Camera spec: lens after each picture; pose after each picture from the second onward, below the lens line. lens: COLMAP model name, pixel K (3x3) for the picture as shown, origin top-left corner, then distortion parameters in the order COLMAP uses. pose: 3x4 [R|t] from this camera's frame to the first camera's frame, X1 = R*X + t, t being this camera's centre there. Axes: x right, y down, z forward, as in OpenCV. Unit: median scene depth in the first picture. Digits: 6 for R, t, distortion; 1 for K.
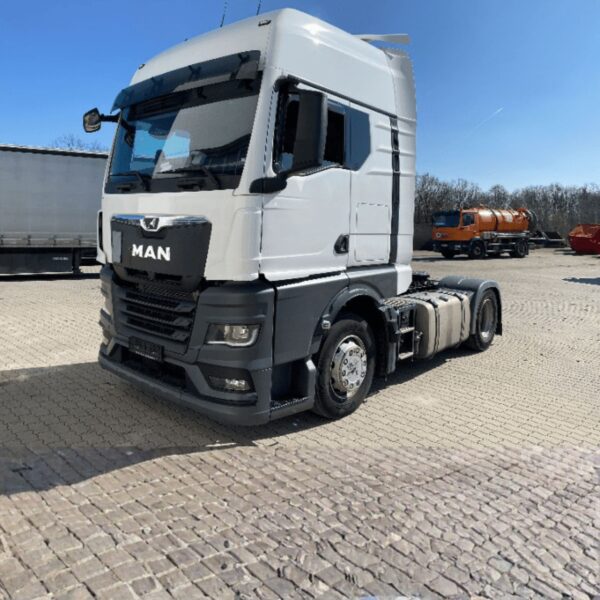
lens RADIAL K [[517.1, 0, 300.6], [0, 517.1, 237.5], [0, 0, 1]] dist [0.007354, 0.002741]
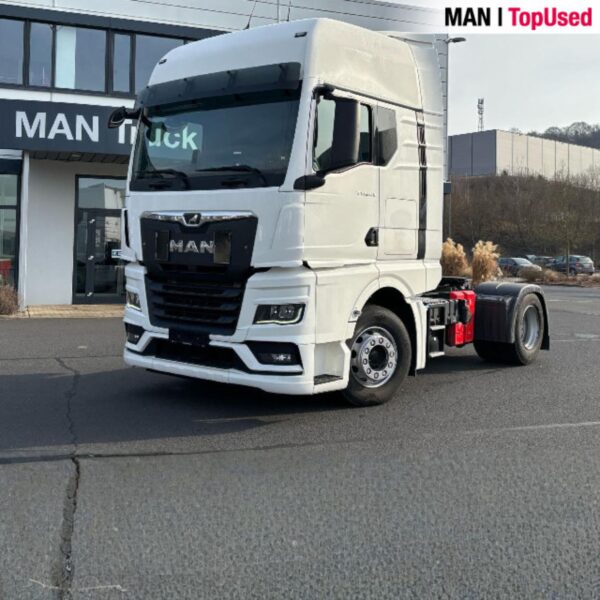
lens RADIAL K [[890.0, 0, 298.7], [0, 890.0, 262.3], [0, 0, 1]] dist [-0.000132, 0.010623]
pose [[0.999393, -0.013677, 0.032041, -0.128178], [0.013724, 0.999905, -0.001275, 0.065239], [-0.032020, 0.001714, 0.999486, -0.809344]]
